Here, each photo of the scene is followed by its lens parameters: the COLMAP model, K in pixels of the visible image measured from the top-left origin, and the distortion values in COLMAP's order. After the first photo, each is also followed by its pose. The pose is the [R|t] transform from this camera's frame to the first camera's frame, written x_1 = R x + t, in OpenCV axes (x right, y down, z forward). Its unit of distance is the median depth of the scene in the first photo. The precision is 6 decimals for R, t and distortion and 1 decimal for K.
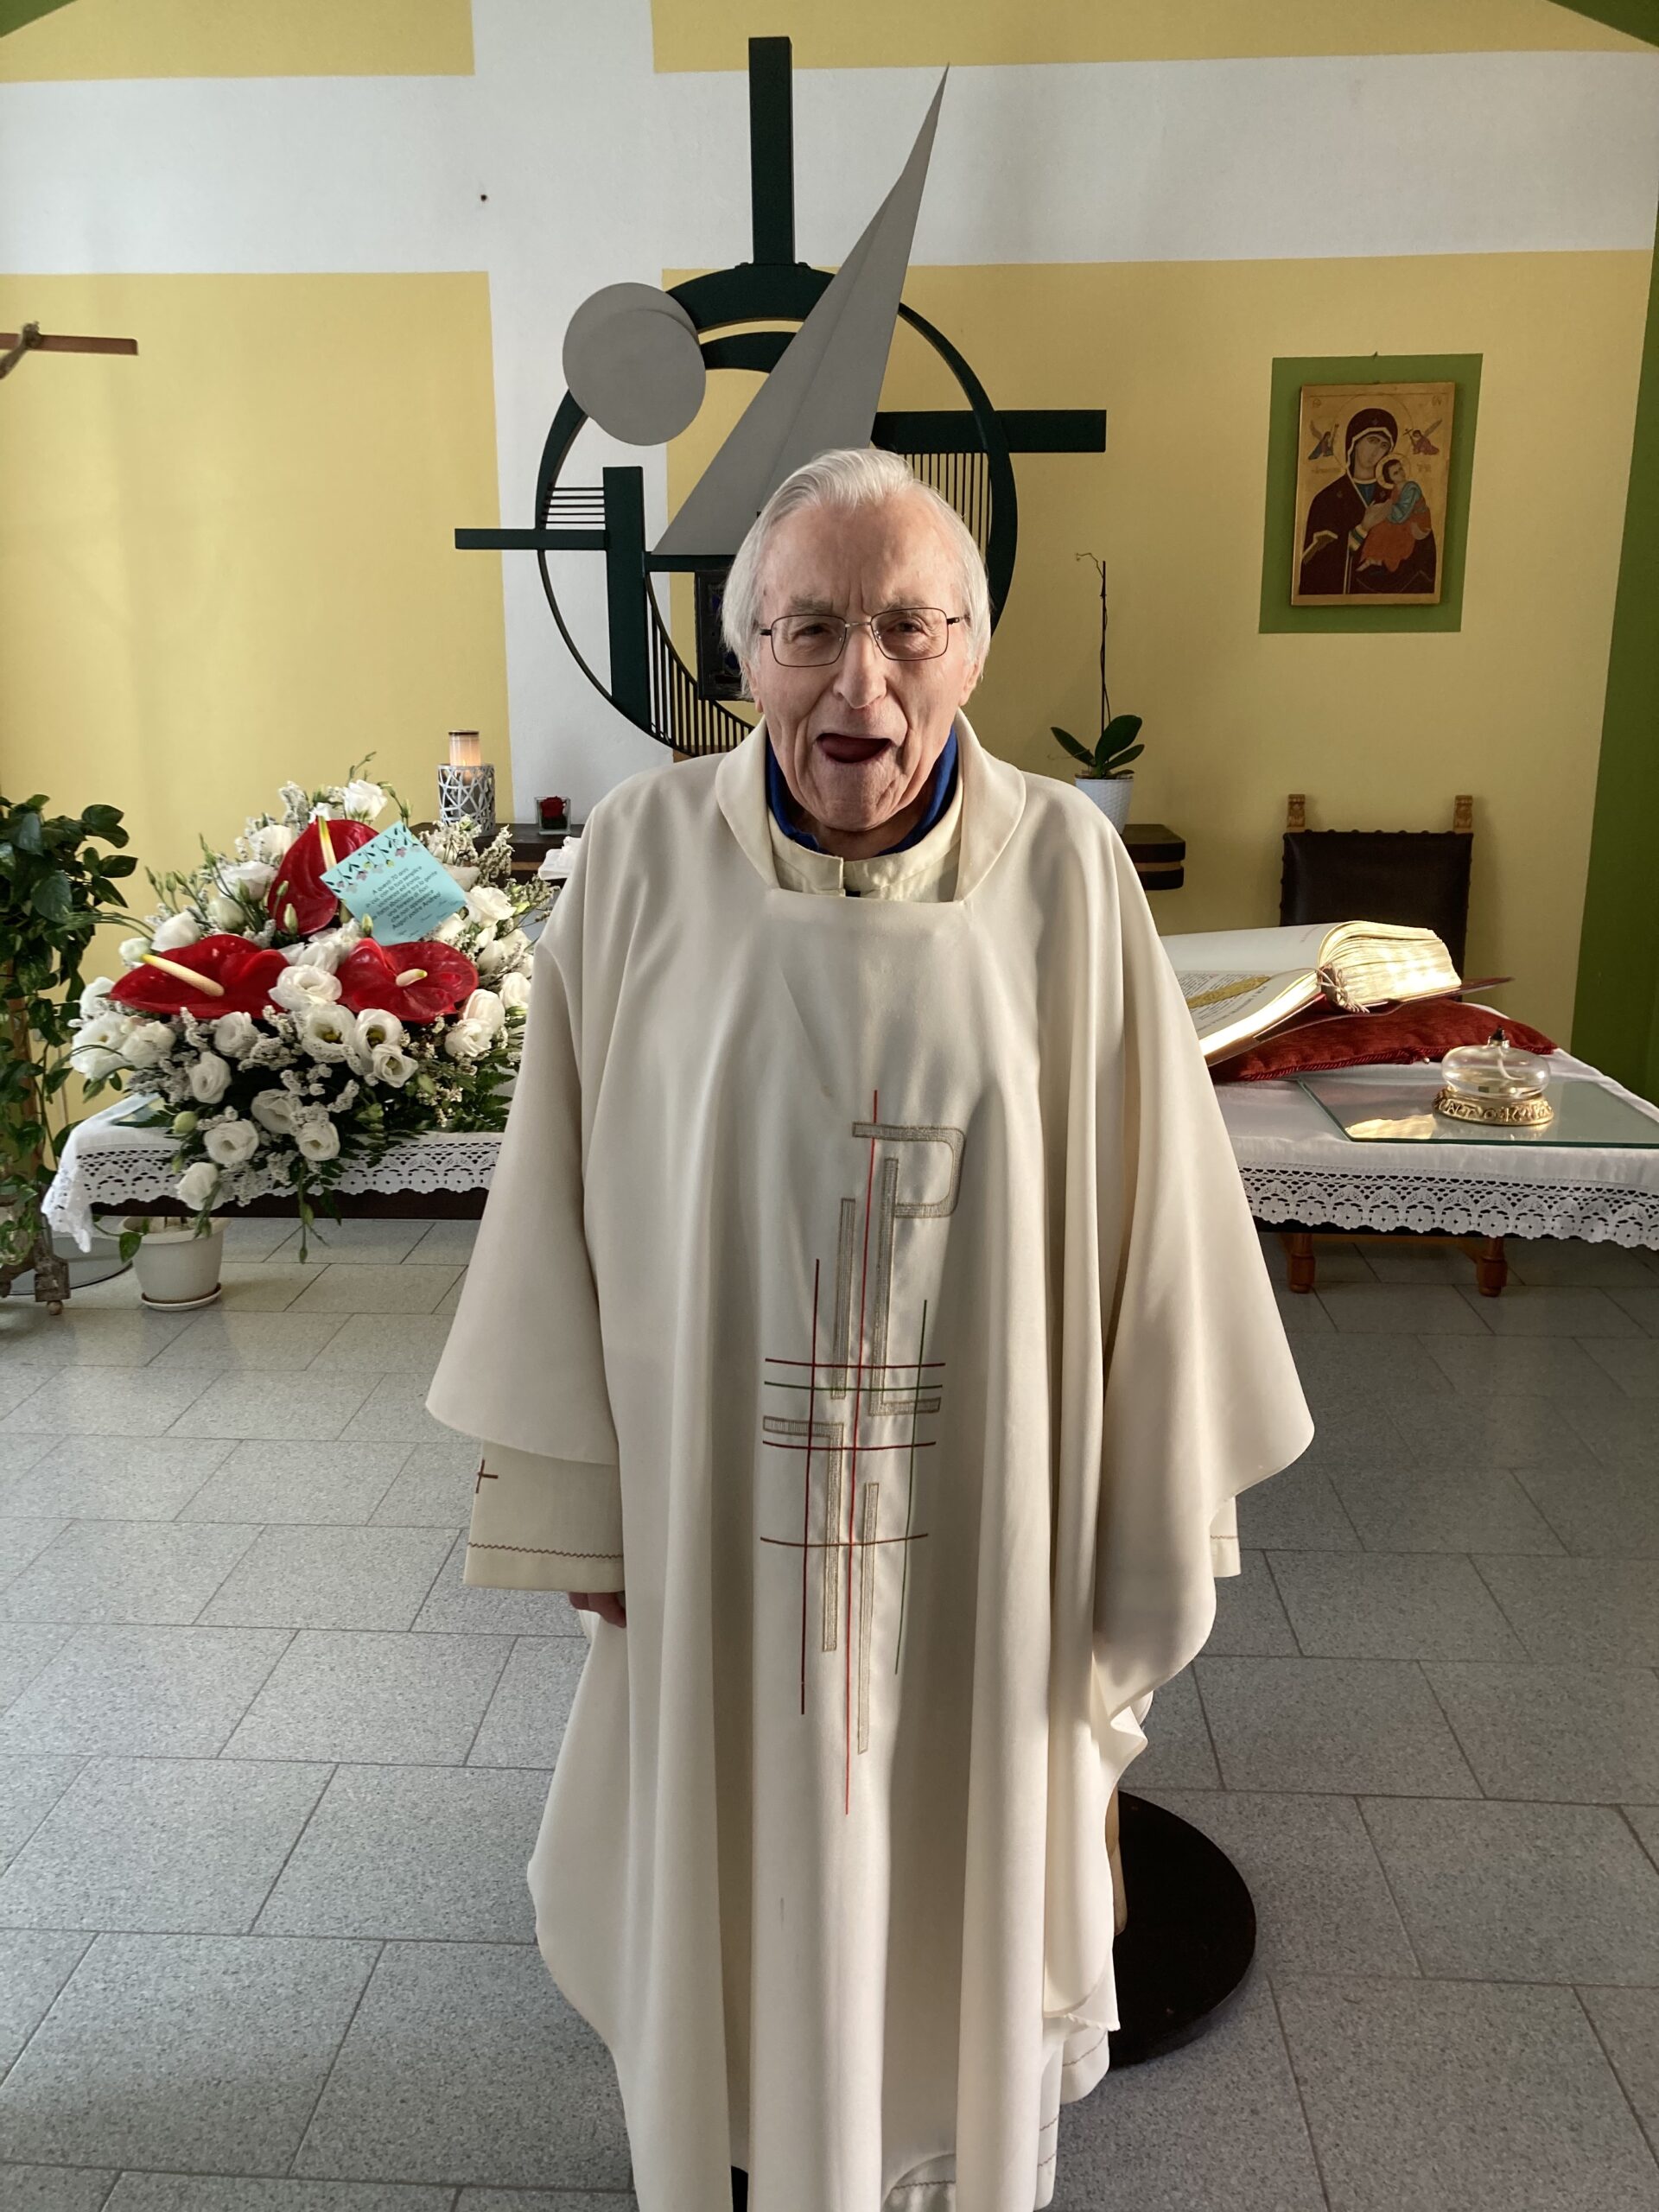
lens RADIAL K [[1810.8, 0, 822.4], [0, 1810.8, 1112.0], [0, 0, 1]] dist [0.017500, -0.006145]
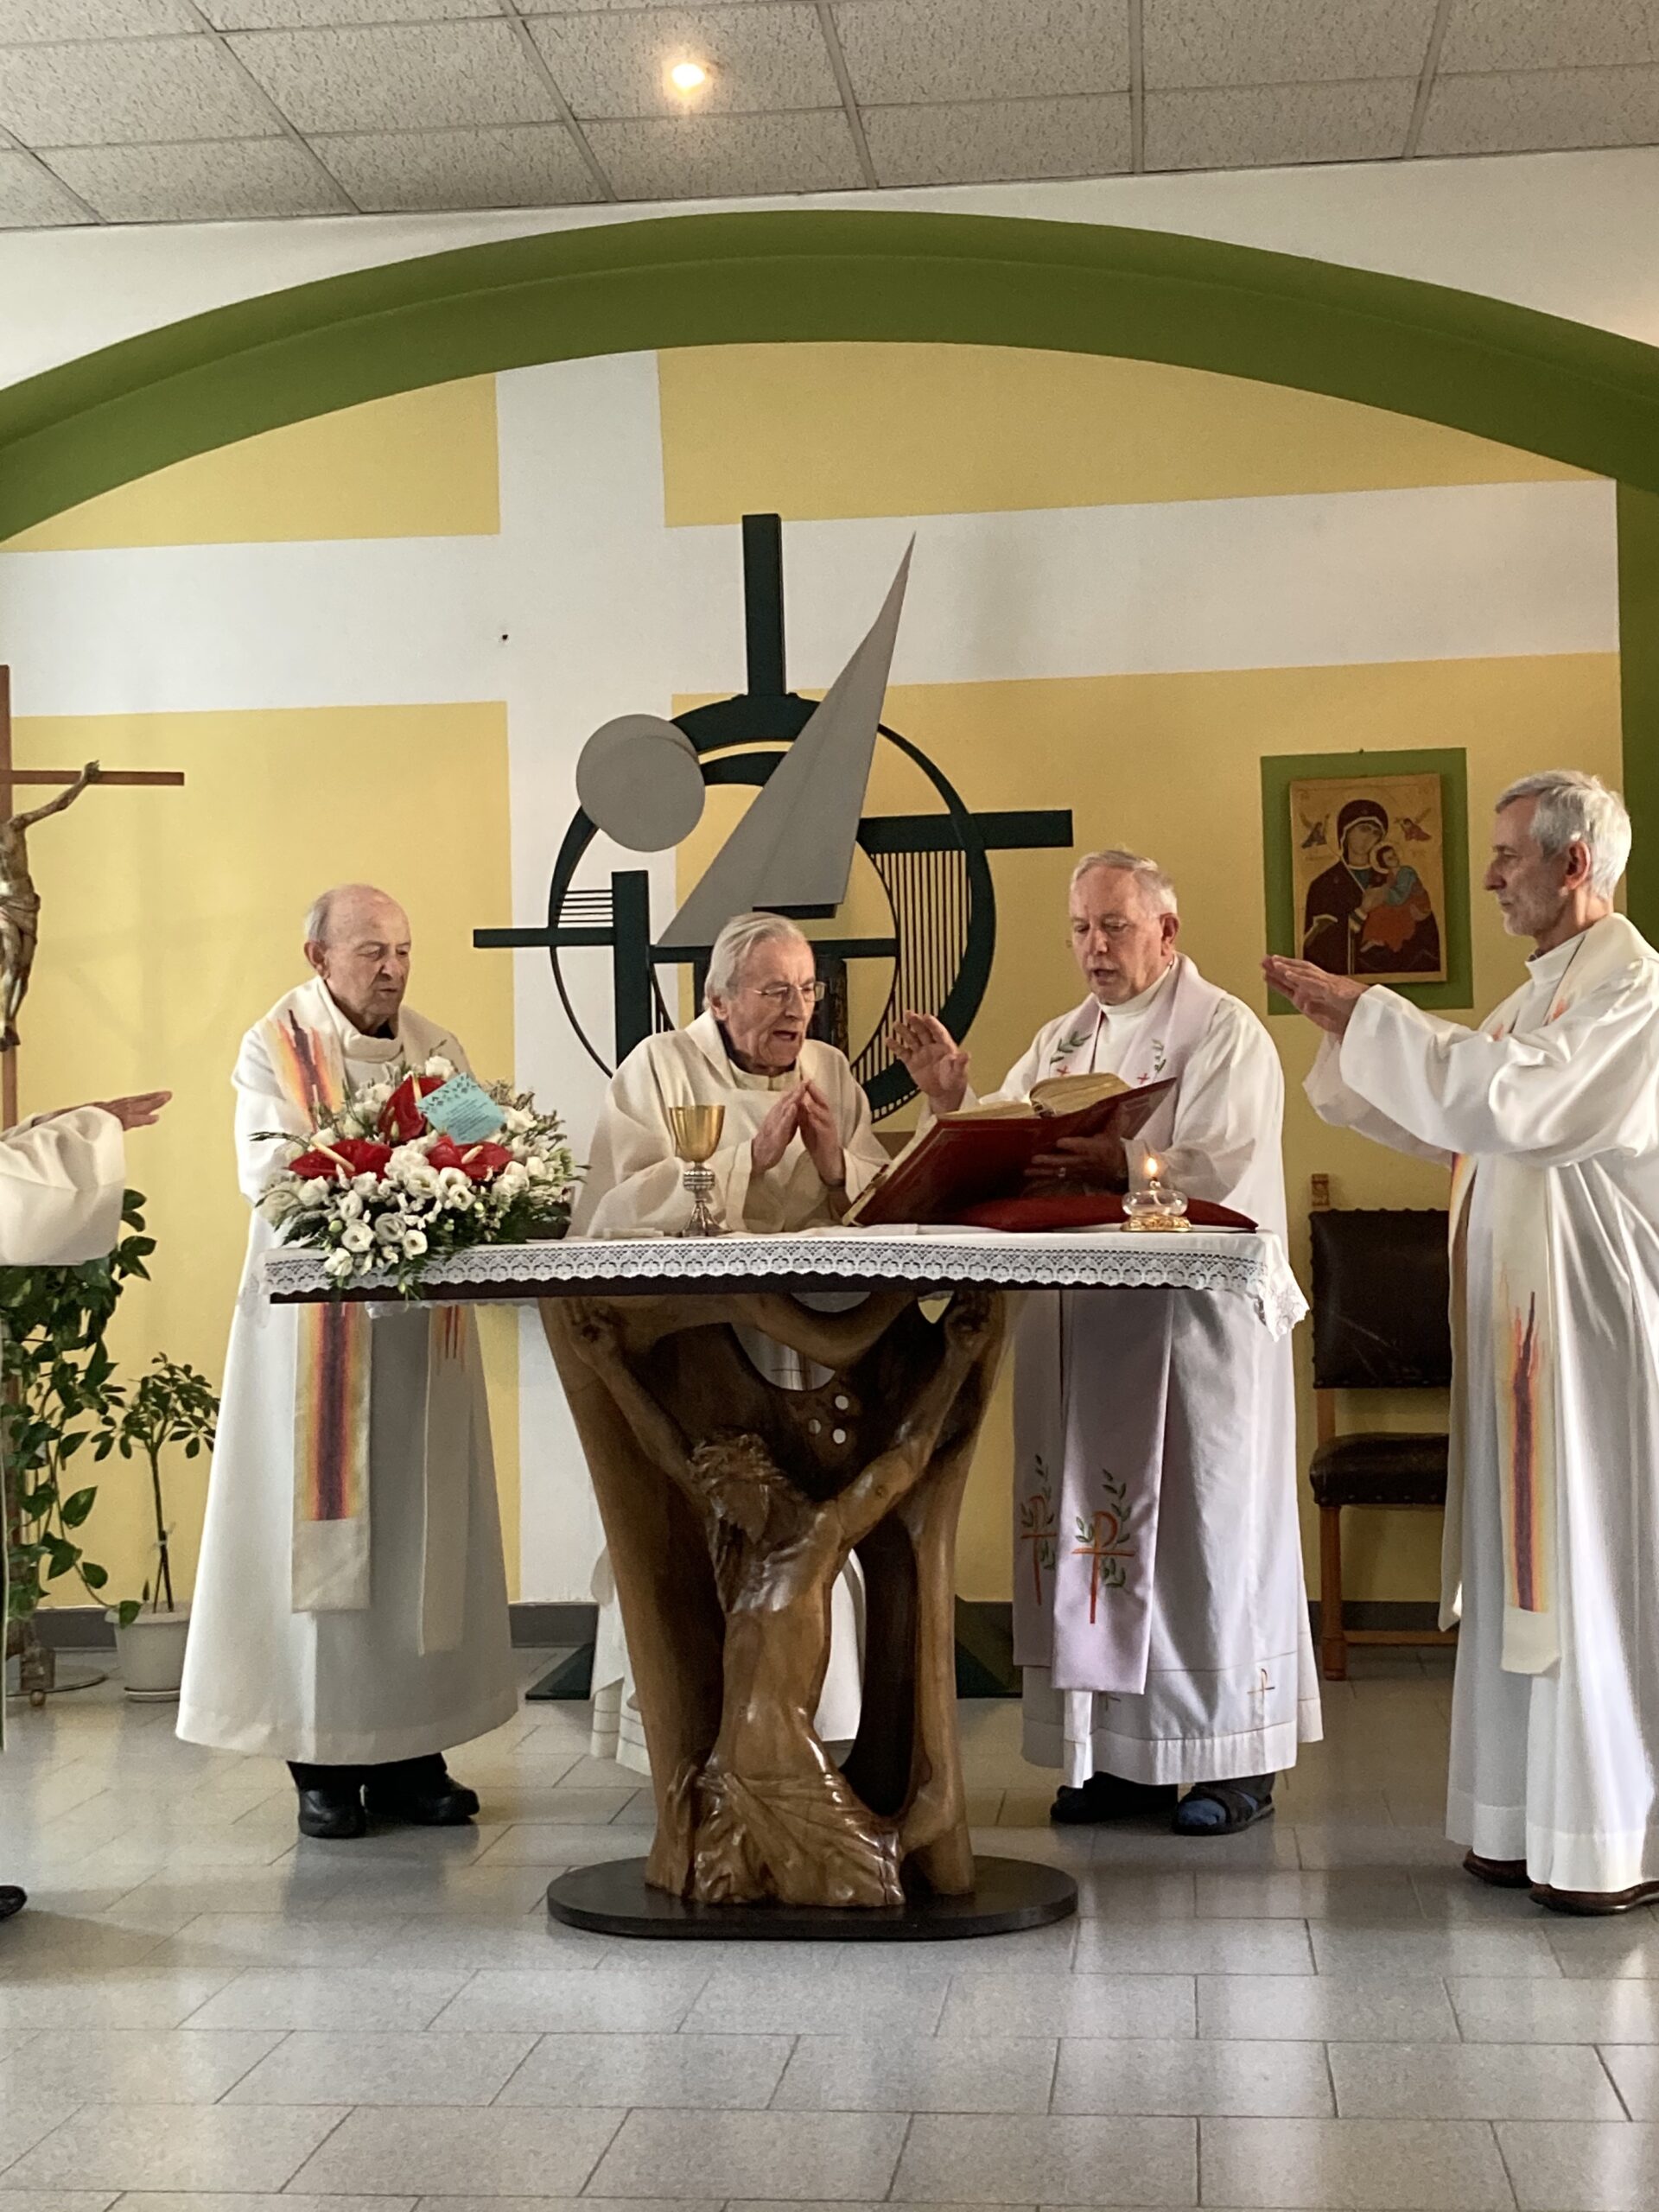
lens RADIAL K [[3146.4, 0, 825.5], [0, 3146.4, 1095.2], [0, 0, 1]] dist [0.213011, -0.820118]
pose [[0.998052, -0.021867, -0.058425, 0.114619], [0.004868, 0.960995, -0.276522, 0.296170], [0.062193, 0.275699, 0.959230, -0.766221]]
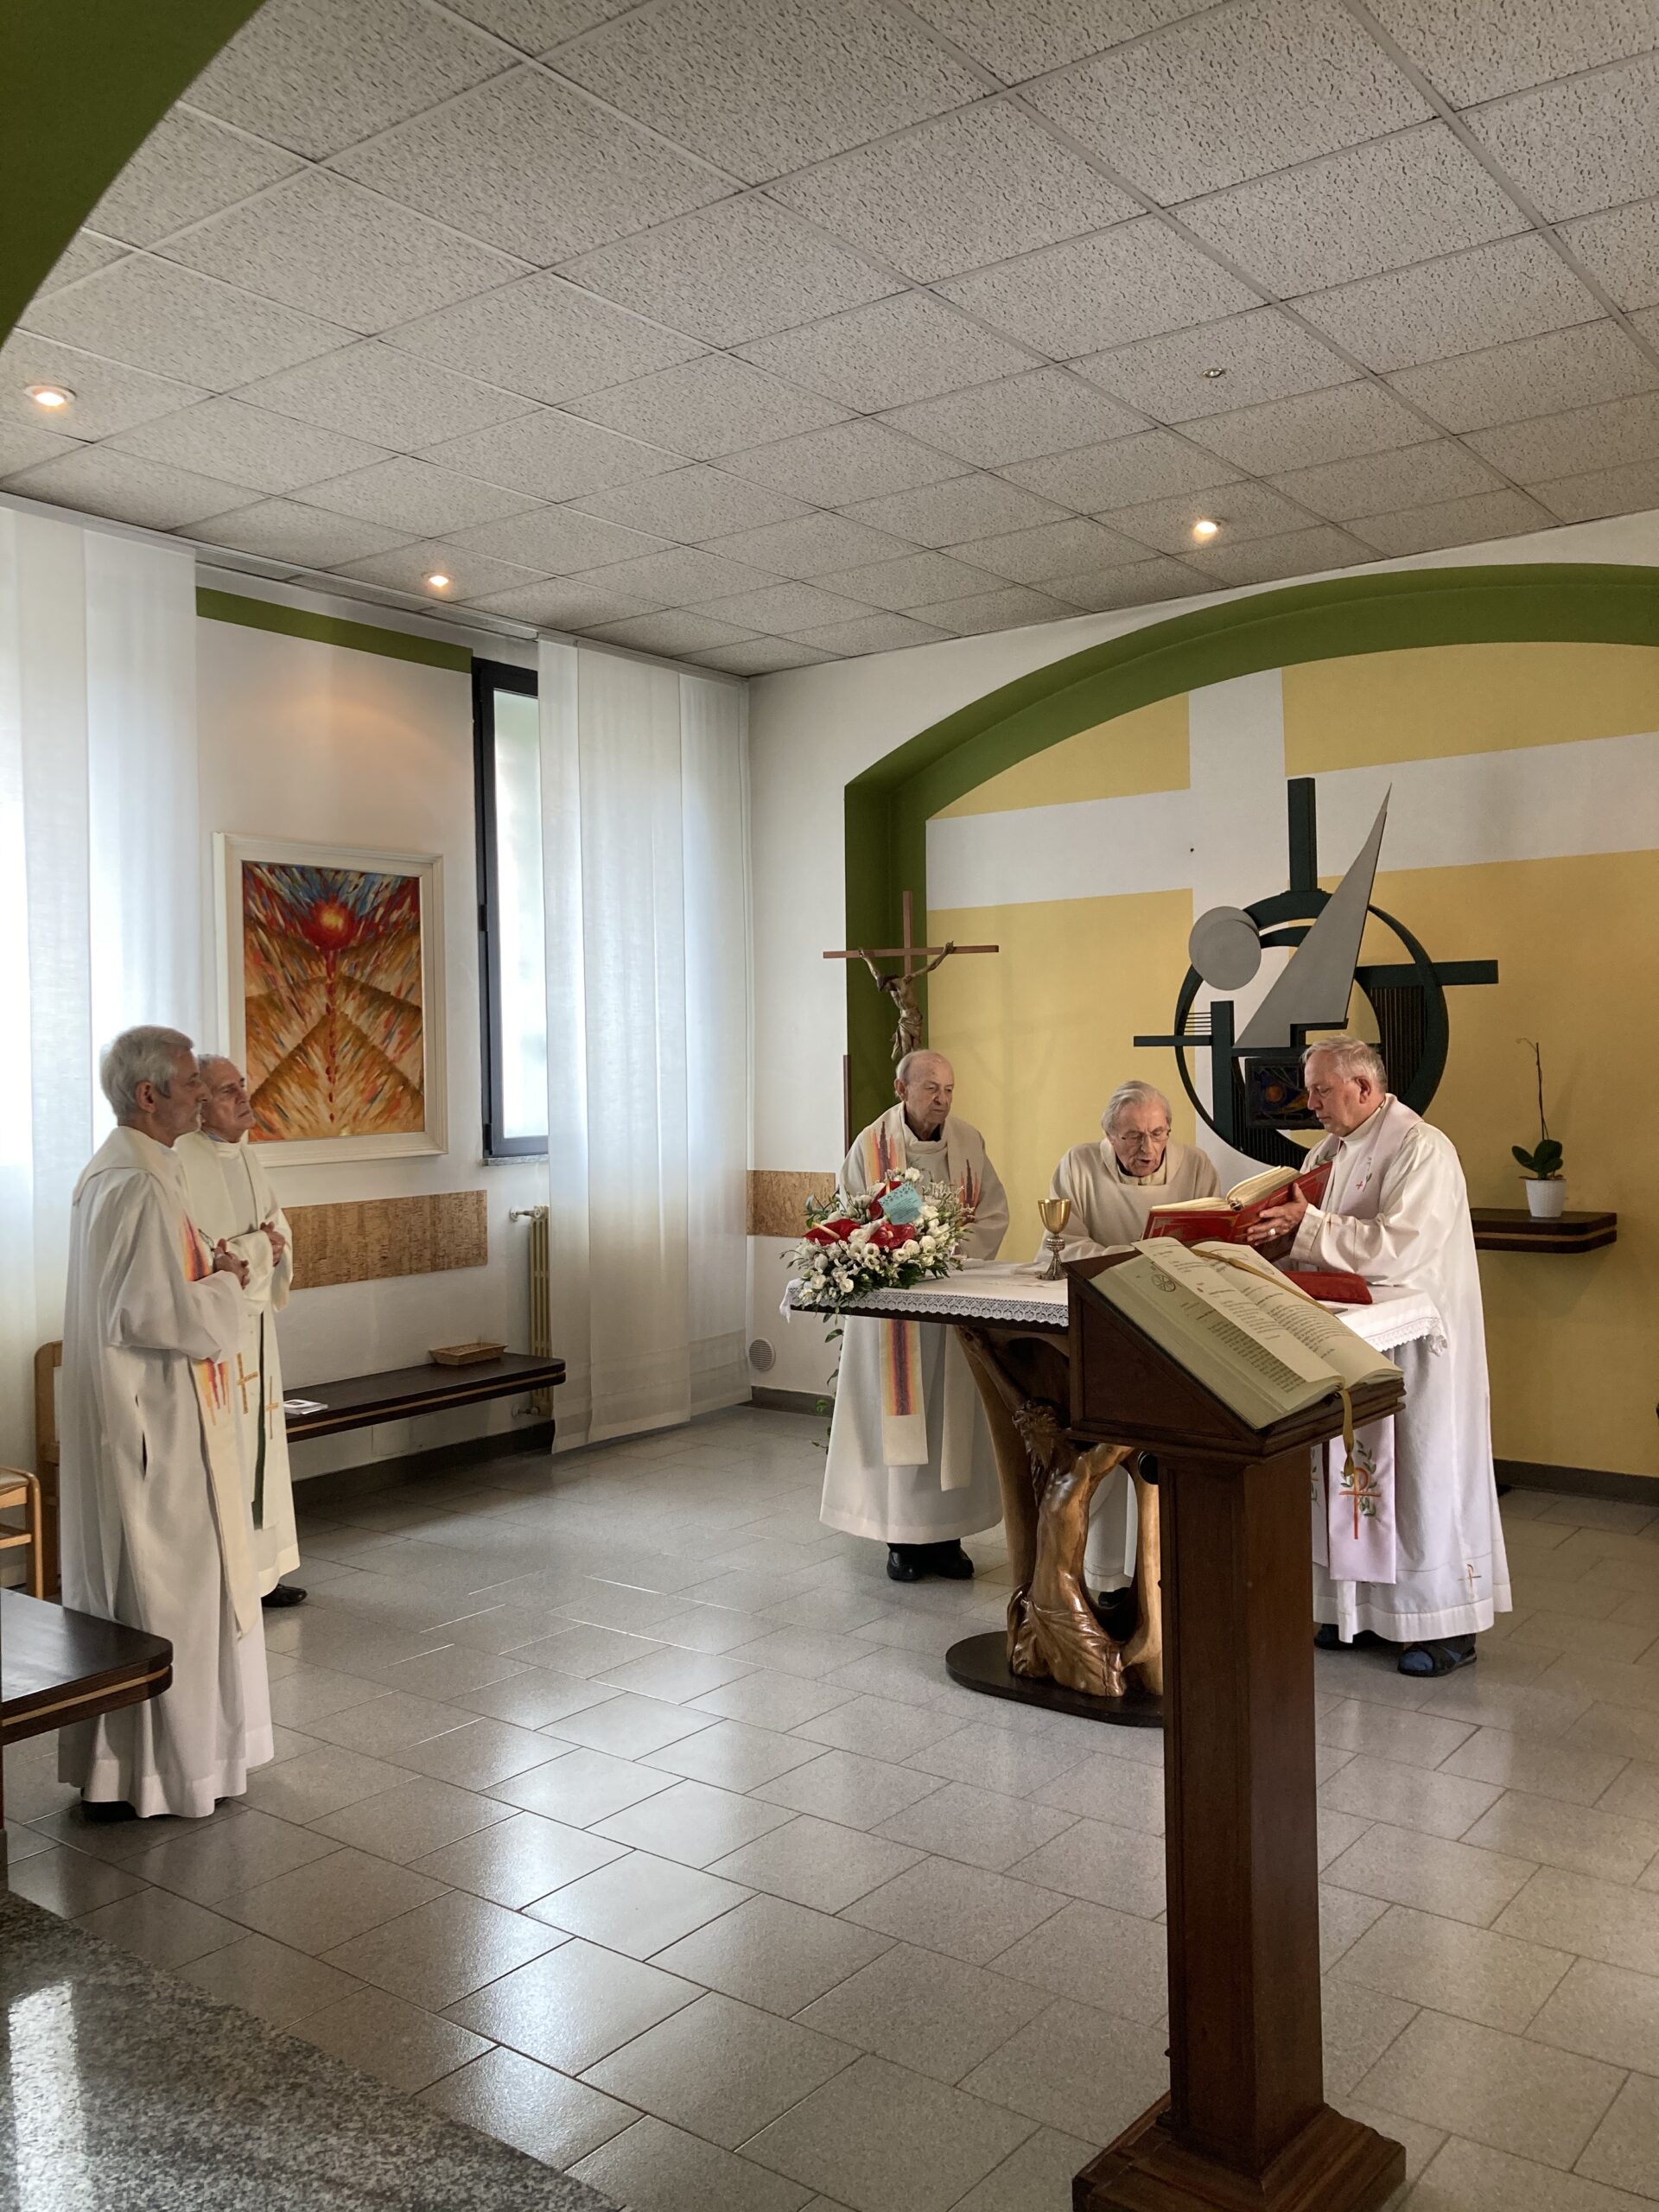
lens RADIAL K [[1789.1, 0, 824.1], [0, 1789.1, 1107.0], [0, 0, 1]] dist [0.125450, -0.422426]
pose [[0.816745, 0.000107, -0.576999, 0.598273], [-0.125689, 0.976019, -0.177732, 0.110867], [0.563143, 0.217684, 0.797172, -0.614154]]
